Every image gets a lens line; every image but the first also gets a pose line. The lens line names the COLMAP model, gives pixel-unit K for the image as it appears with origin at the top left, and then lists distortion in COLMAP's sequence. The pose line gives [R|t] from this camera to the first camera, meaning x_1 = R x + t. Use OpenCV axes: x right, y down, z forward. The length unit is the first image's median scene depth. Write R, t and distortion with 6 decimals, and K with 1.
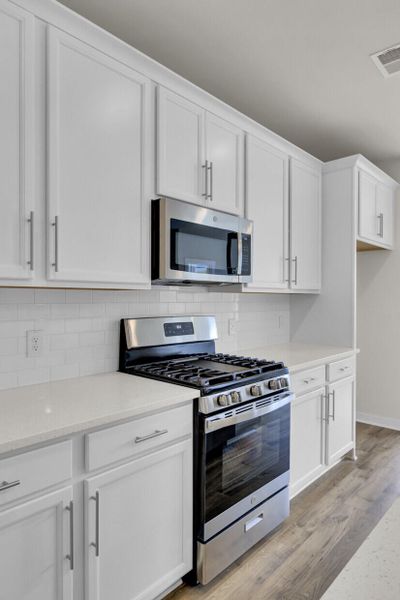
lens RADIAL K [[370.3, 0, 200.0], [0, 370.3, 300.0], [0, 0, 1]] dist [0.000533, 0.000212]
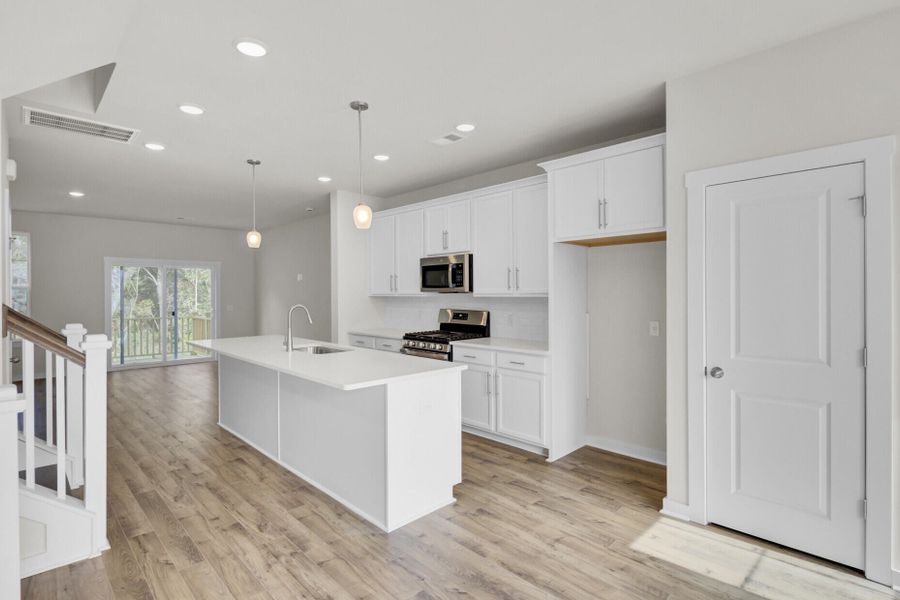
lens RADIAL K [[451.8, 0, 450.0], [0, 451.8, 300.0], [0, 0, 1]] dist [-0.000031, -0.000010]
pose [[-0.050765, 0.004236, -0.998702, 1.839950], [-0.002573, 0.999987, 0.004372, -0.012150], [0.998707, 0.002792, -0.050754, 0.884119]]
